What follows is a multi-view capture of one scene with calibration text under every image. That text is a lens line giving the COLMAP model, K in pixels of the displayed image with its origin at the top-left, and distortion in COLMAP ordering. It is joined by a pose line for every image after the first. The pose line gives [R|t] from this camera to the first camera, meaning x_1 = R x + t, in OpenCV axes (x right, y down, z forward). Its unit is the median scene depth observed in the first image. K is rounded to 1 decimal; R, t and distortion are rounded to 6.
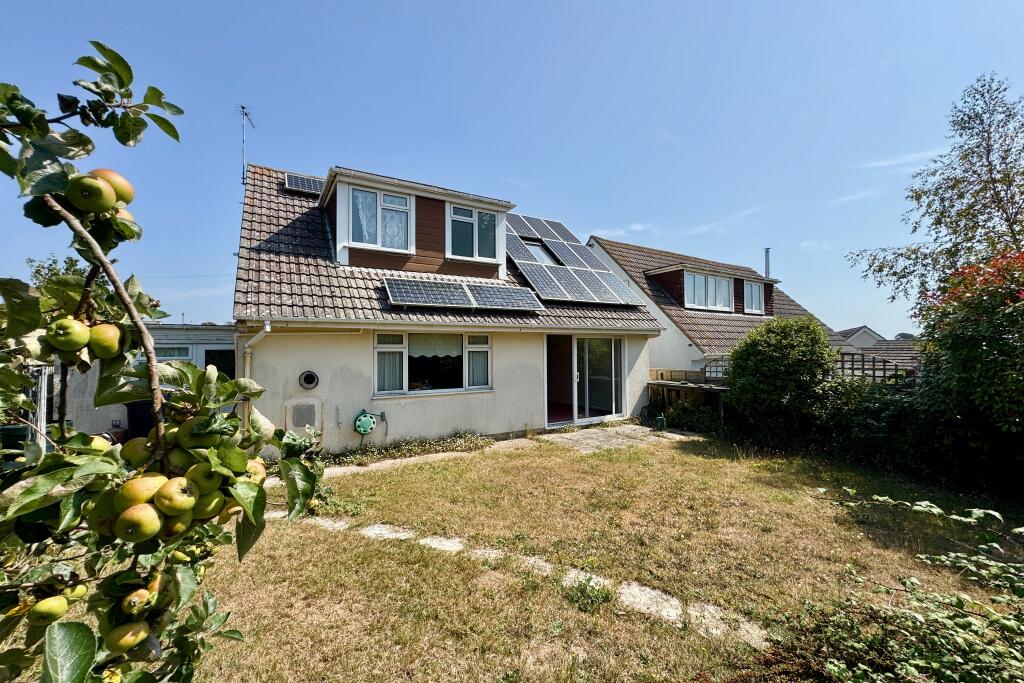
lens RADIAL K [[405.9, 0, 512.0], [0, 405.9, 341.5], [0, 0, 1]] dist [-0.001578, -0.000031]
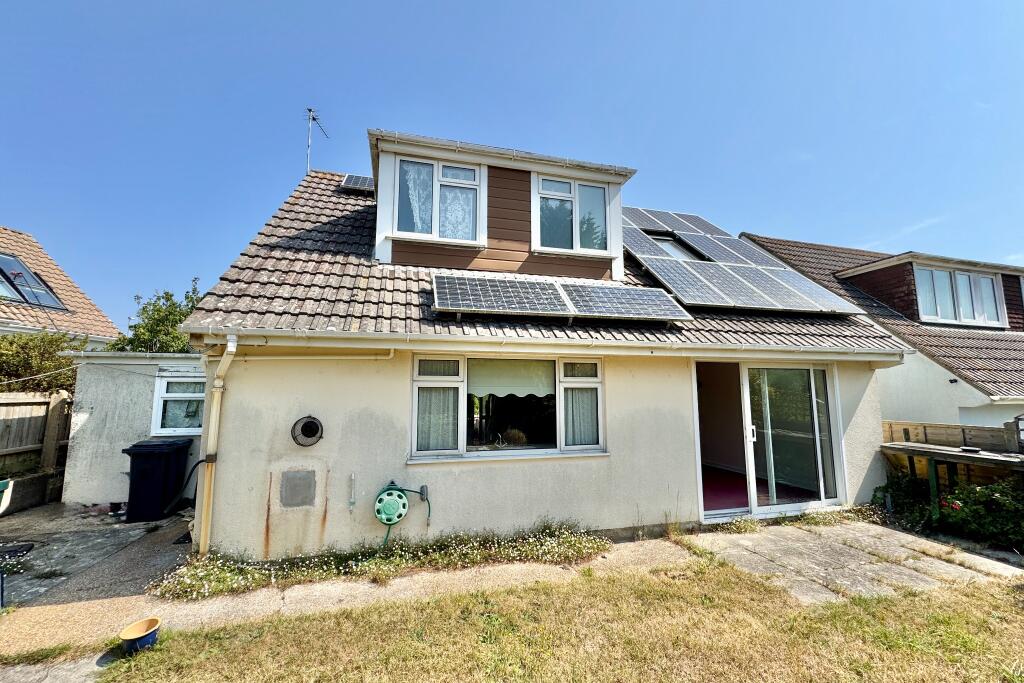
lens RADIAL K [[405.9, 0, 512.0], [0, 405.9, 341.5], [0, 0, 1]] dist [-0.001578, -0.000031]
pose [[0.960597, -0.027949, -0.276536, -0.010927], [0.000116, 0.994972, -0.100155, 0.014827], [0.277944, 0.096177, 0.955770, 0.361899]]
